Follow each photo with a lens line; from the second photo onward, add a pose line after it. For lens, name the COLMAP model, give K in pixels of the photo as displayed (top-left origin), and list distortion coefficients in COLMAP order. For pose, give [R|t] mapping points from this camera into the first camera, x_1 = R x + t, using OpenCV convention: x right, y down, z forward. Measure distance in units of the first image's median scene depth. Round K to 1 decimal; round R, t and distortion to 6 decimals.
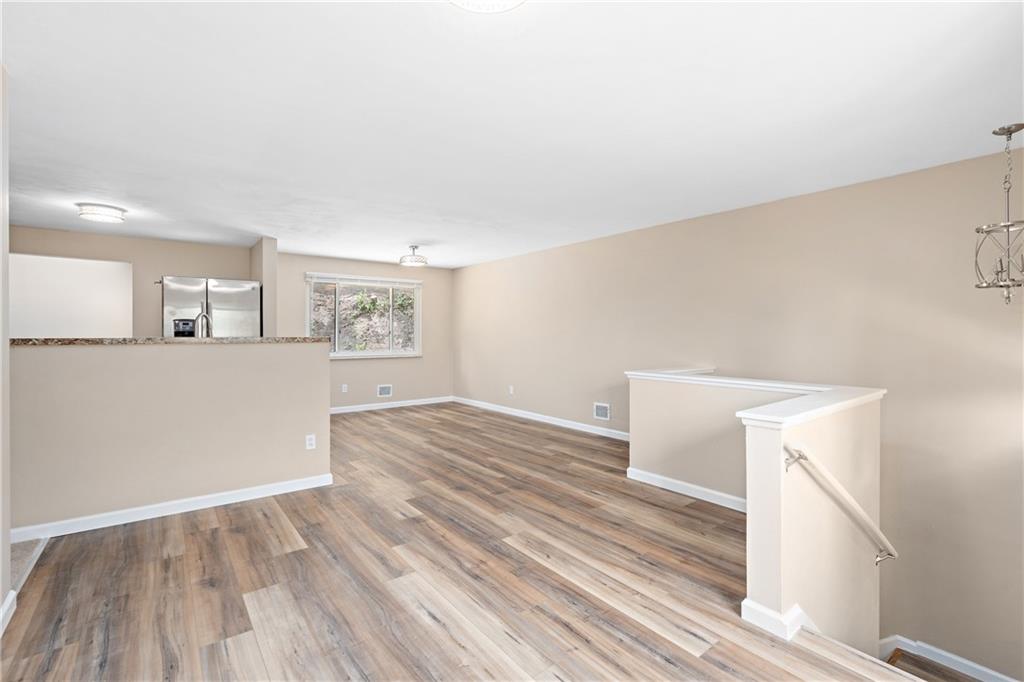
lens RADIAL K [[466.2, 0, 514.4], [0, 466.2, 335.7], [0, 0, 1]] dist [-0.011863, 0.004675]
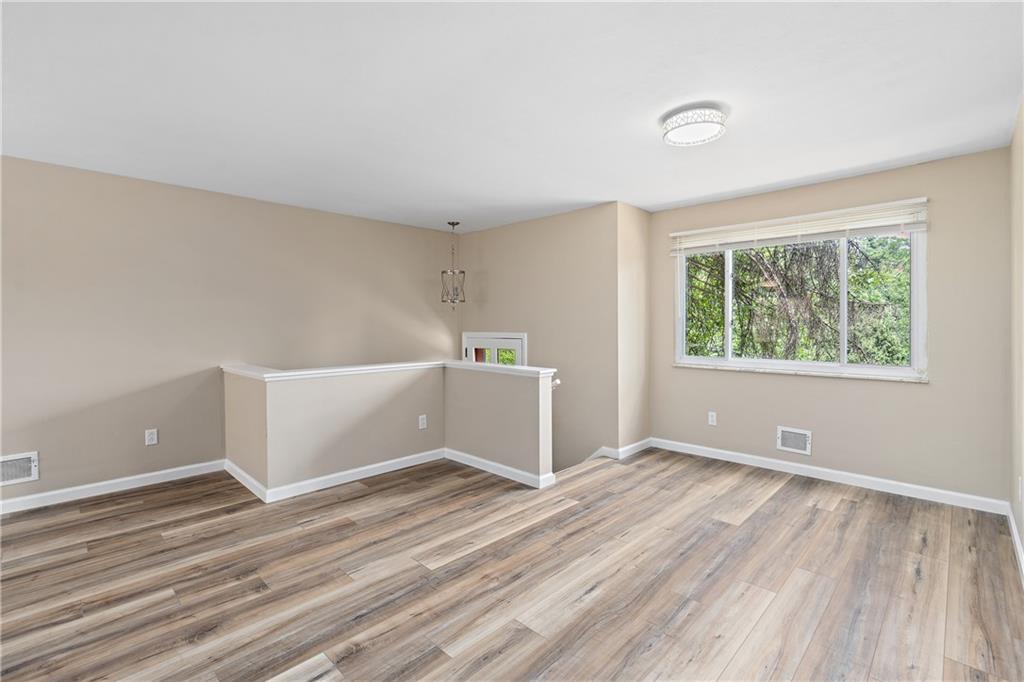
lens RADIAL K [[466.2, 0, 513.3], [0, 466.2, 335.5], [0, 0, 1]] dist [-0.011863, 0.004675]
pose [[-0.147115, -0.020950, 0.988898, -0.835648], [0.010120, 0.999691, 0.022684, -0.005896], [-0.989068, 0.013345, -0.146857, 0.926001]]
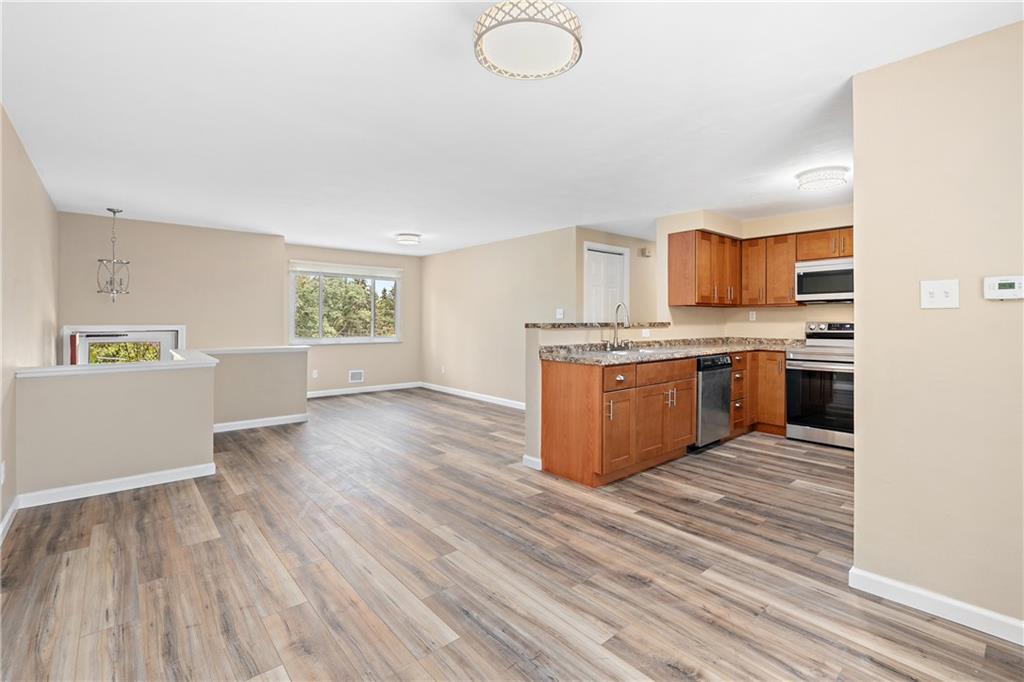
lens RADIAL K [[466.2, 0, 508.9], [0, 466.2, 316.9], [0, 0, 1]] dist [-0.011863, 0.004675]
pose [[-0.998837, -0.003785, -0.048061, -0.403509], [-0.003897, 0.999990, 0.002242, -0.017154], [0.048052, 0.002427, -0.998842, 2.604701]]
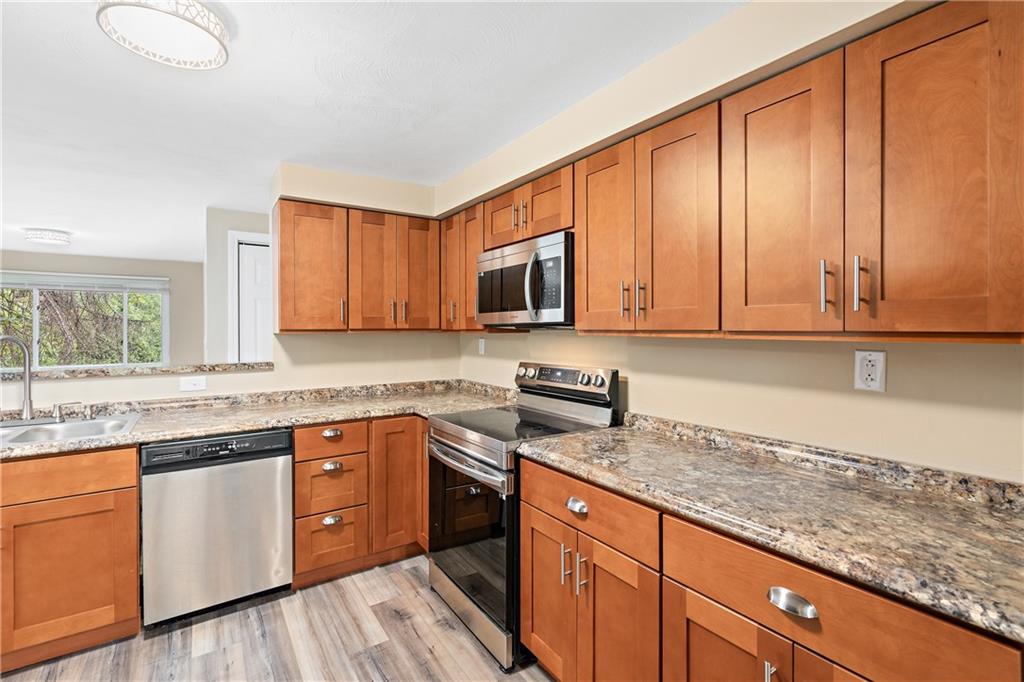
lens RADIAL K [[466.2, 0, 511.8], [0, 466.2, 327.0], [0, 0, 1]] dist [-0.011863, 0.004675]
pose [[-0.998241, -0.000572, 0.059290, -1.637271], [-0.000286, 0.999988, 0.004823, -0.075488], [-0.059292, 0.004797, -0.998229, 1.886898]]
